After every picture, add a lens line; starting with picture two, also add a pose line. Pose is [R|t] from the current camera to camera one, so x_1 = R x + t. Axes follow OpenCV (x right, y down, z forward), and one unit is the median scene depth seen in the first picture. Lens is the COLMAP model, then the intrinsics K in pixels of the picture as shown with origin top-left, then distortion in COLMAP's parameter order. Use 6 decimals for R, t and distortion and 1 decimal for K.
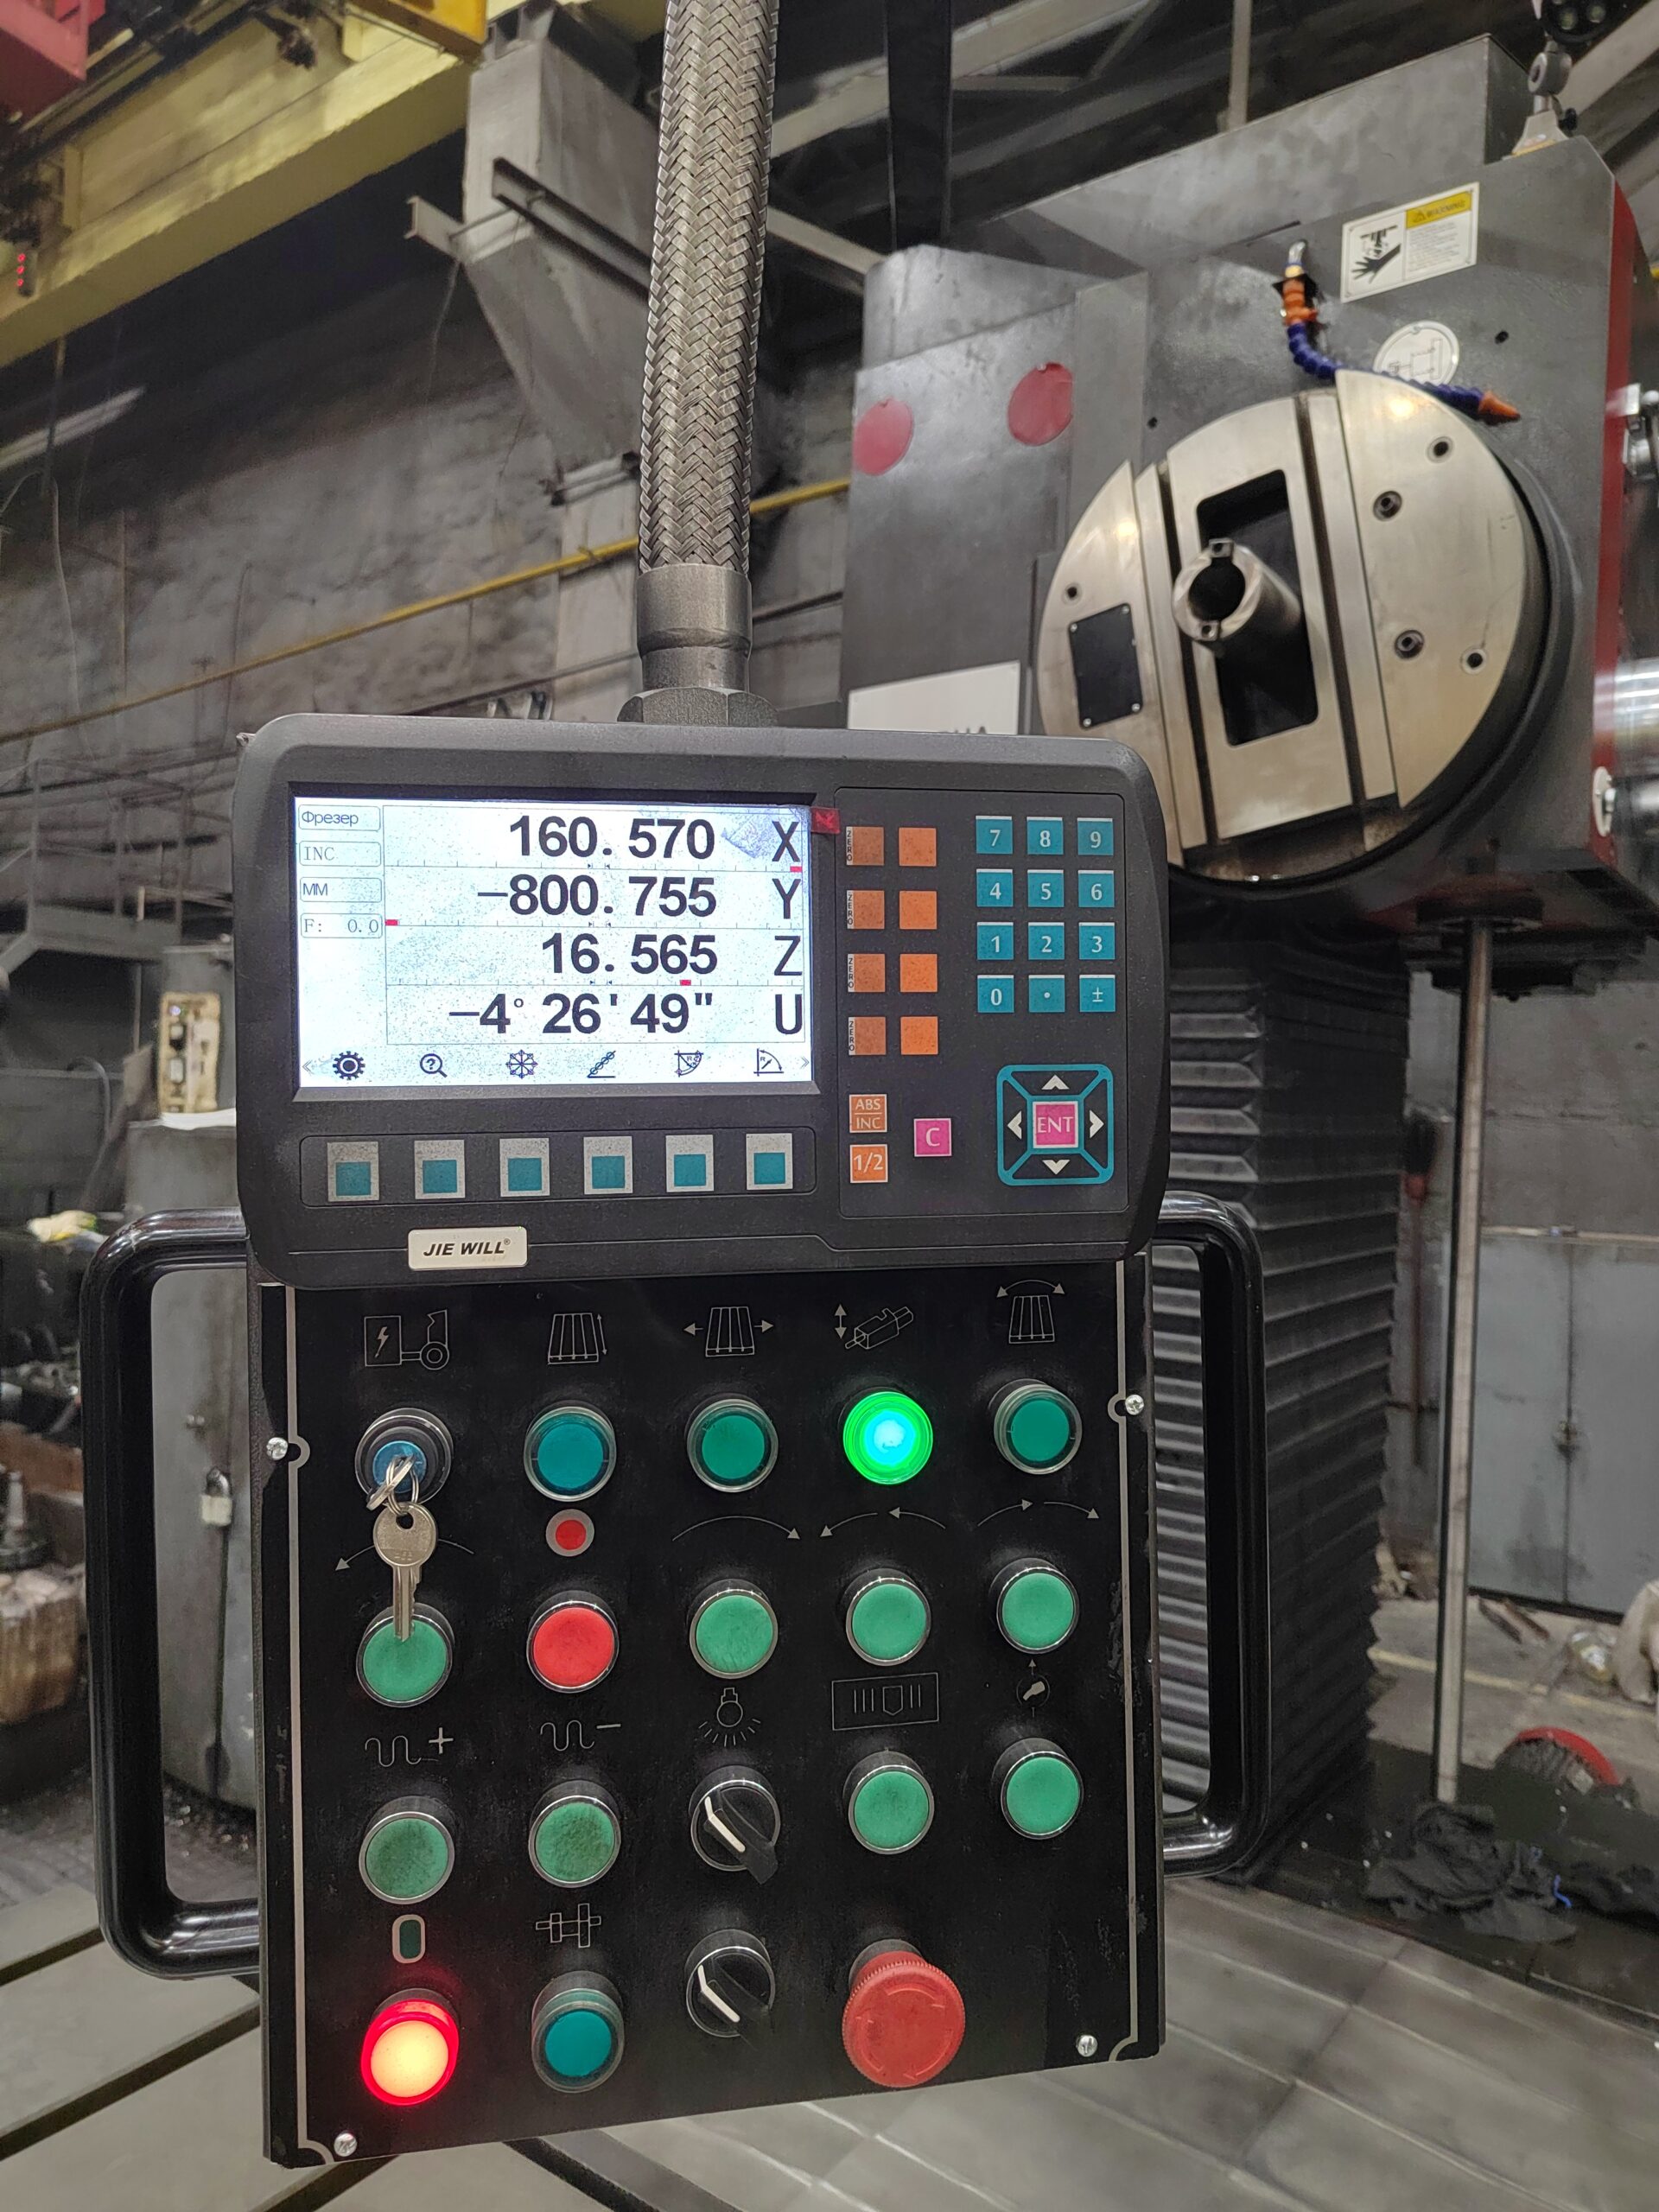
lens RADIAL K [[1510.3, 0, 823.2], [0, 1510.3, 1112.0], [0, 0, 1]] dist [0.034470, -0.045961]
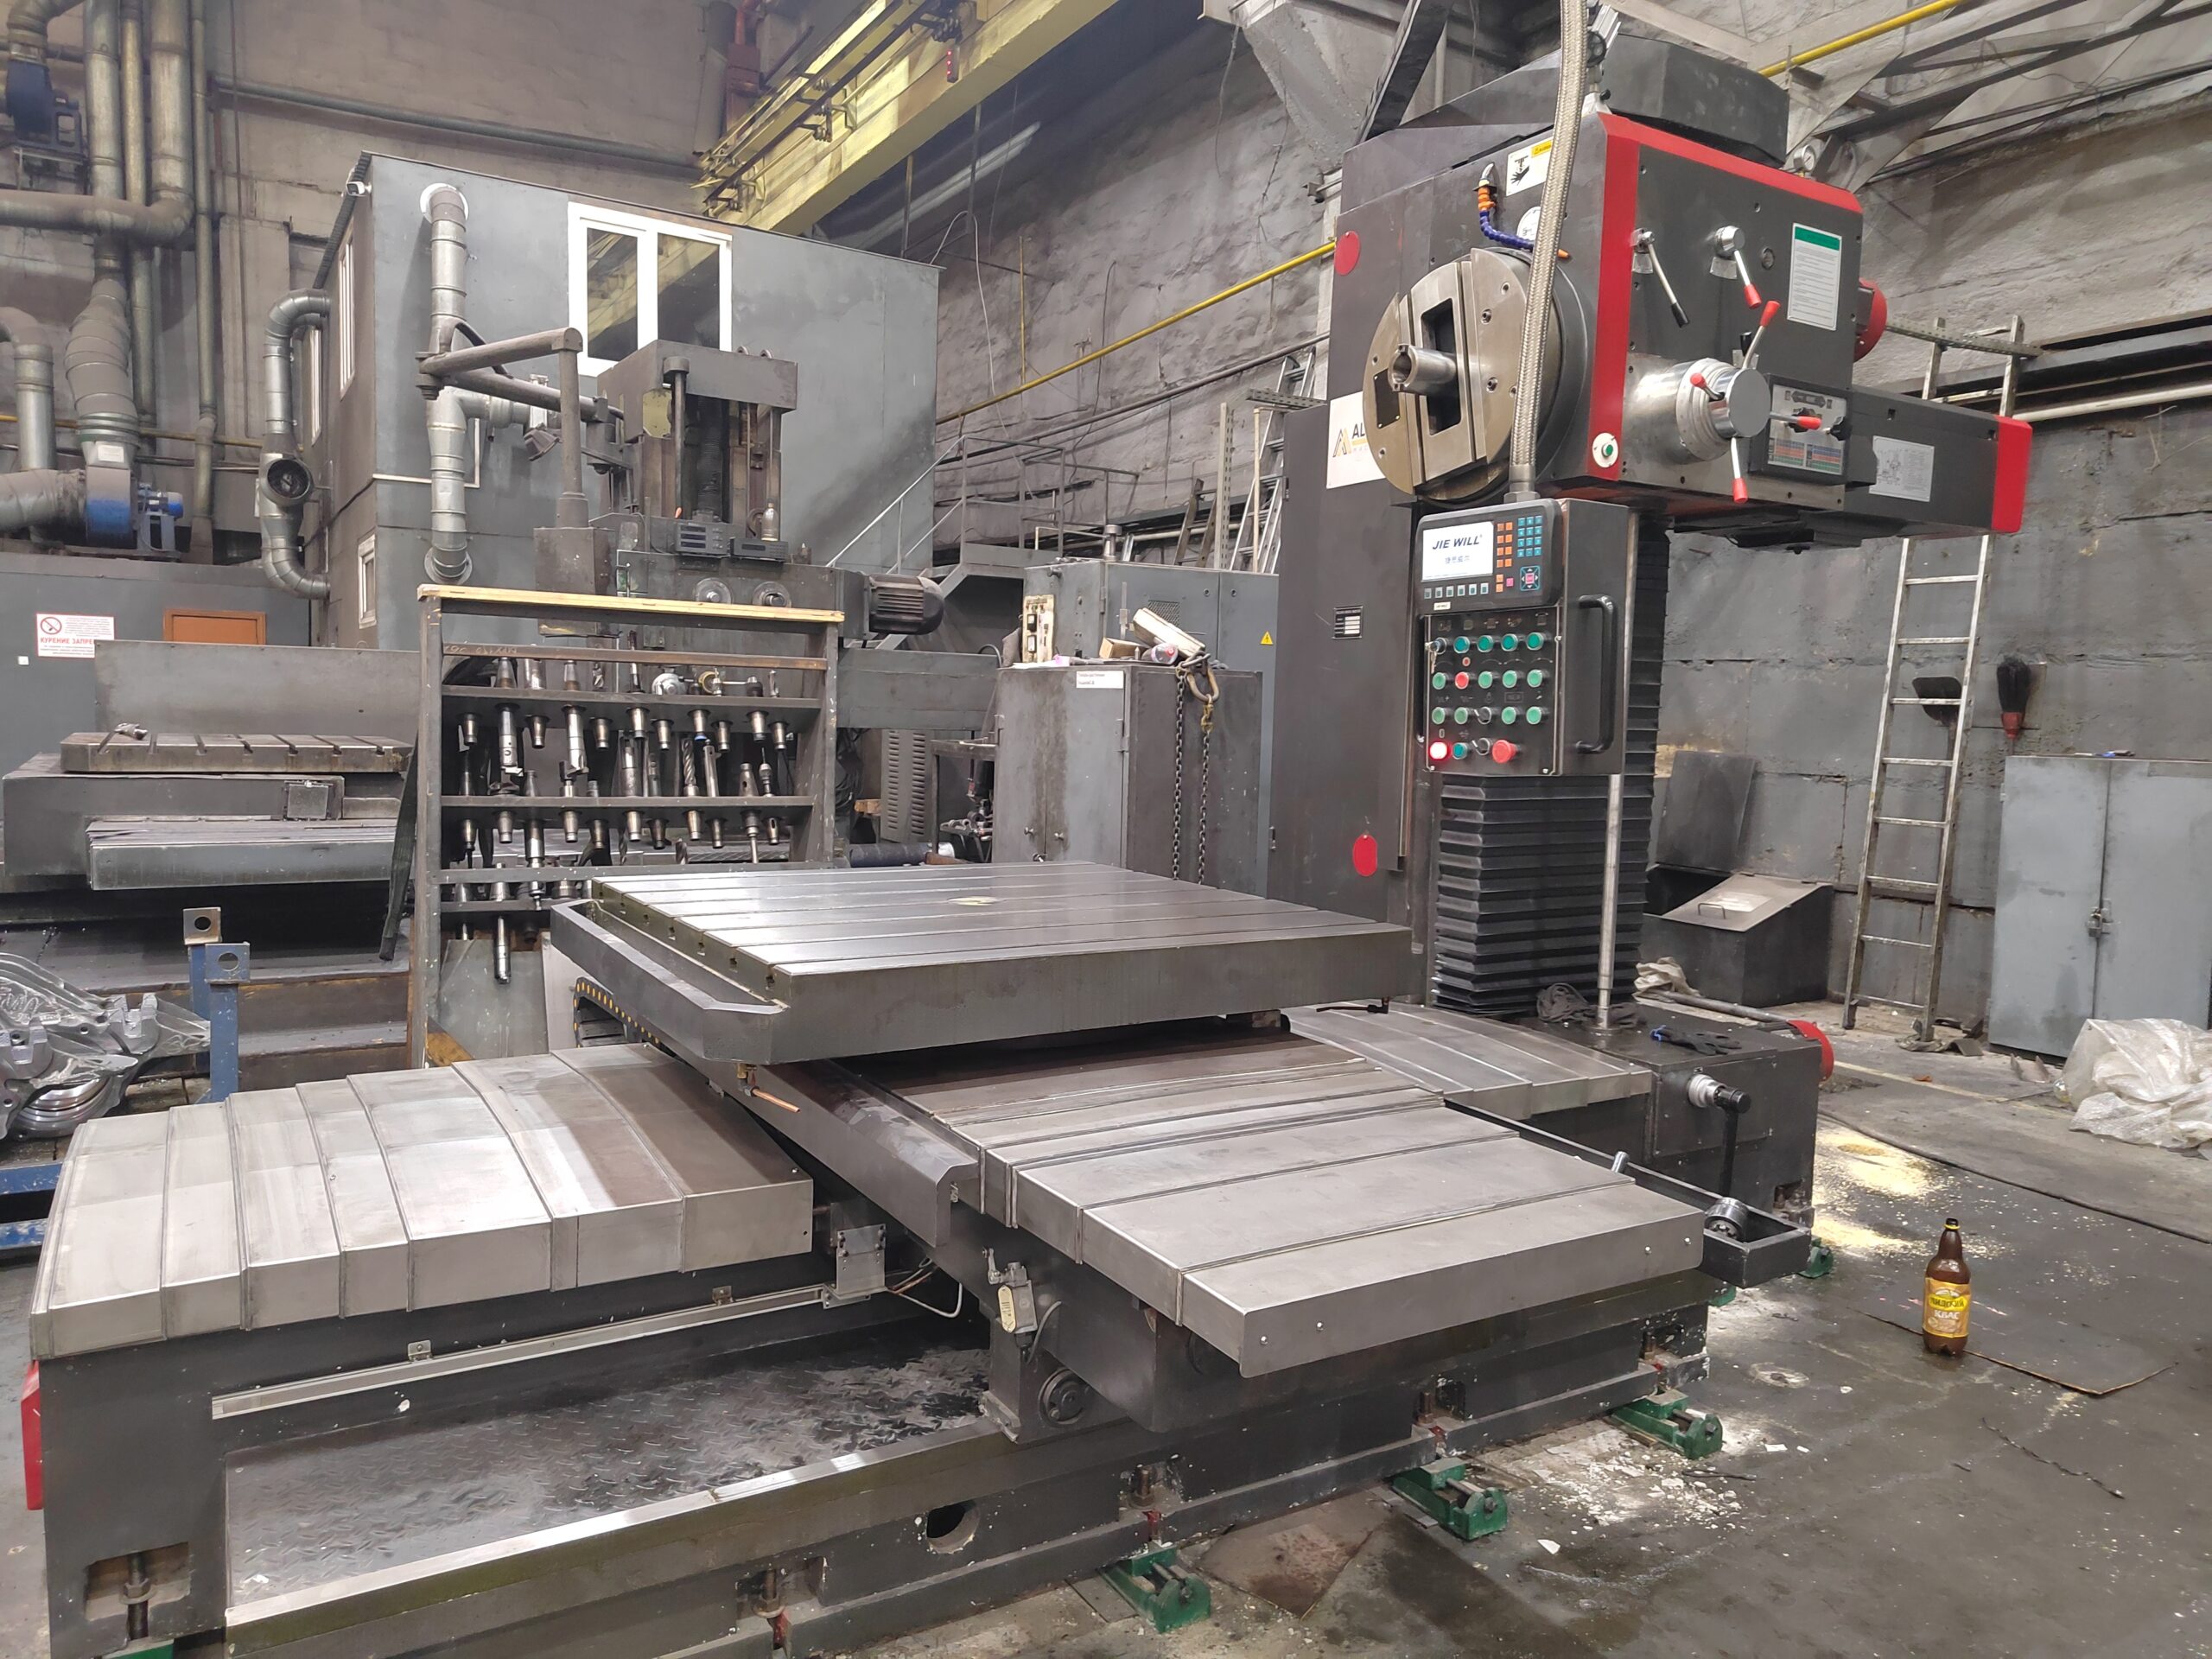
lens RADIAL K [[1498.1, 0, 1115.3], [0, 1498.1, 828.8], [0, 0, 1]] dist [0.050143, -0.044016]
pose [[0.922600, 0.019156, -0.385282, 0.307146], [0.007756, 0.997643, 0.068174, 0.068483], [0.385680, -0.065885, 0.920277, -0.497390]]
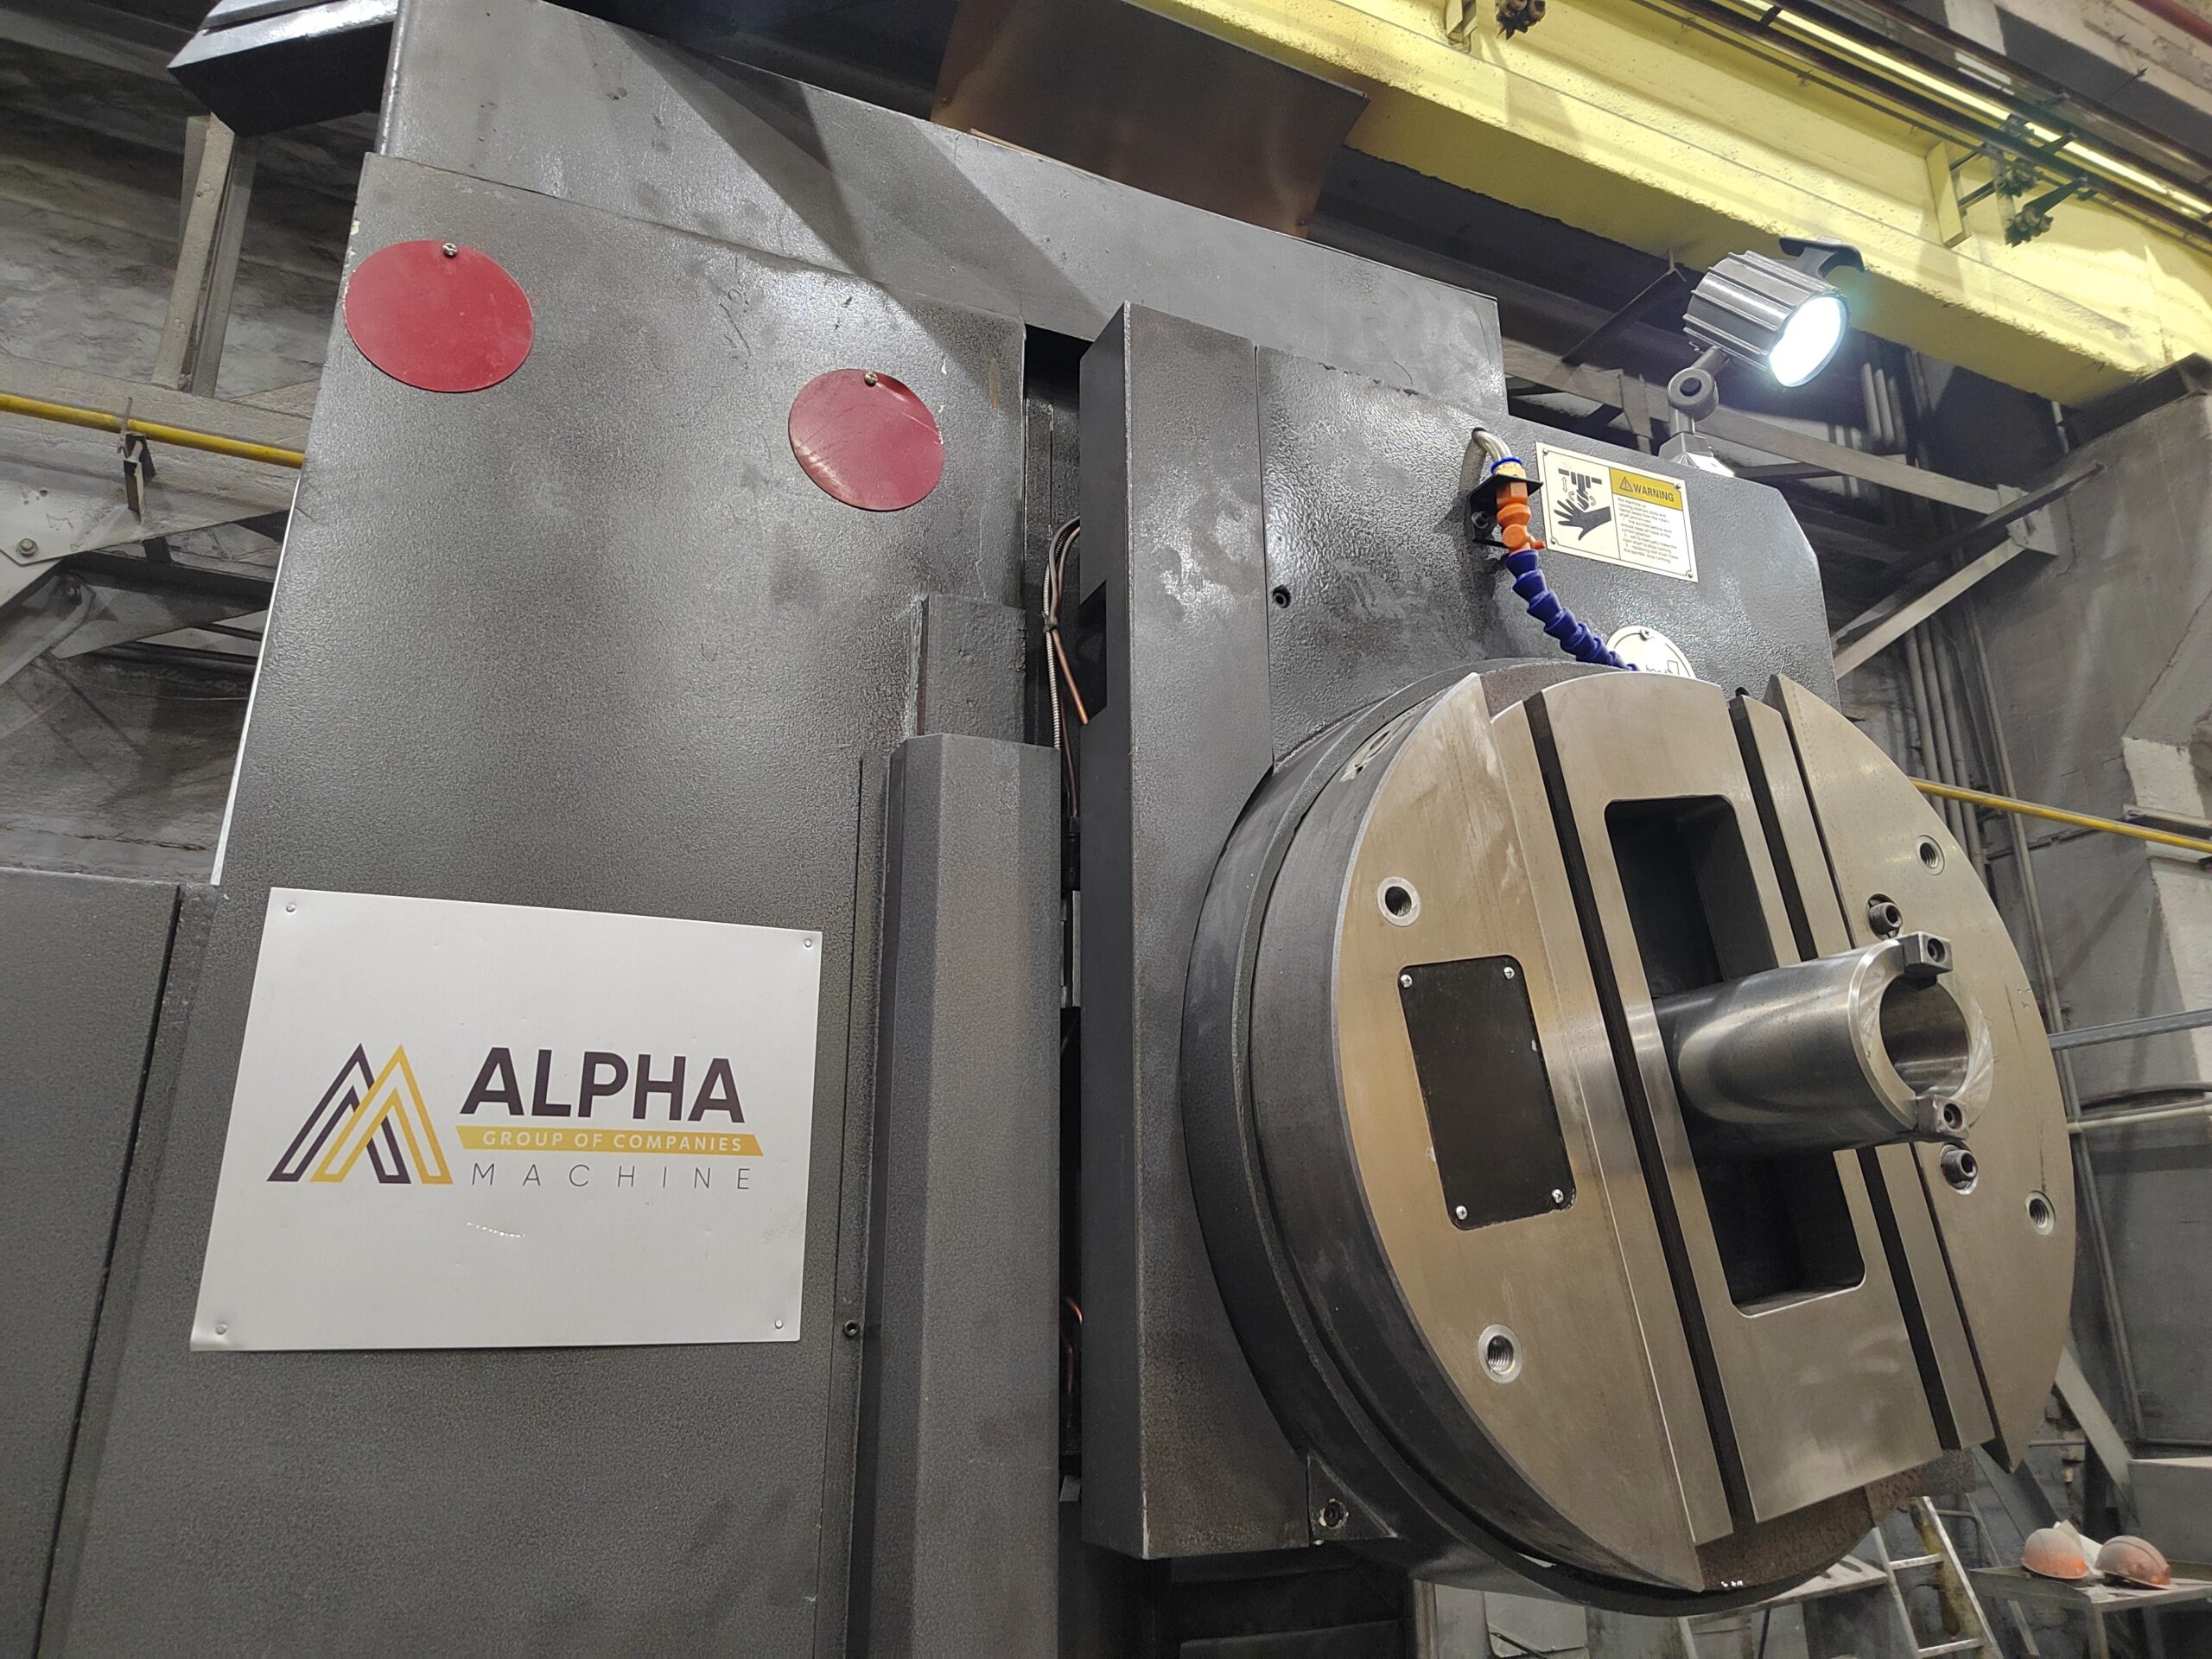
lens RADIAL K [[1498.1, 0, 1115.3], [0, 1498.1, 828.8], [0, 0, 1]] dist [0.050143, -0.044016]
pose [[0.482513, 0.230280, 0.845075, -0.121325], [0.025505, 0.960717, -0.276355, -0.119311], [-0.875518, 0.154898, 0.457685, 0.424688]]
